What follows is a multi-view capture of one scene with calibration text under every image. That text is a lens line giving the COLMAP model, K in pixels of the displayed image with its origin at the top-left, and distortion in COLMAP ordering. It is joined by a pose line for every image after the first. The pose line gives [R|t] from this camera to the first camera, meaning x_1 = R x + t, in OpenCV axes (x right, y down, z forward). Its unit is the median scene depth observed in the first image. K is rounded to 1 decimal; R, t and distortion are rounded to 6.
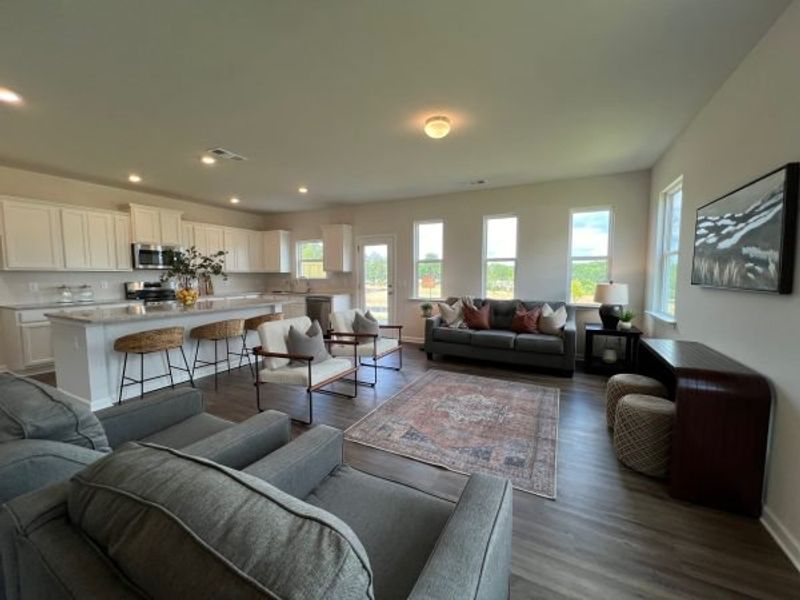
lens RADIAL K [[315.7, 0, 397.5], [0, 315.7, 300.0], [0, 0, 1]] dist [0.000015, 0.000028]
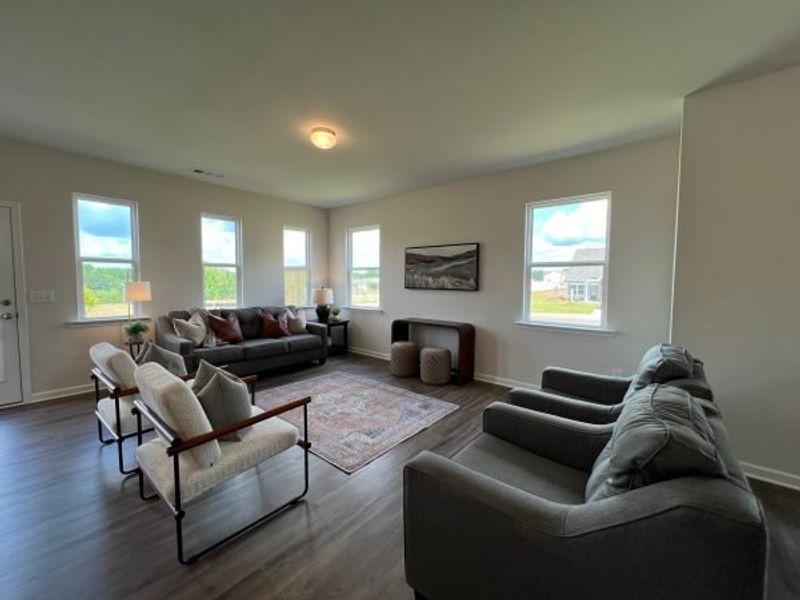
lens RADIAL K [[315.7, 0, 403.3], [0, 315.7, 298.5], [0, 0, 1]] dist [0.000015, 0.000028]
pose [[0.211472, -0.052379, 0.975980, -0.672376], [0.069723, 0.996827, 0.038391, -0.044641], [-0.974894, 0.059929, 0.214453, 0.447677]]
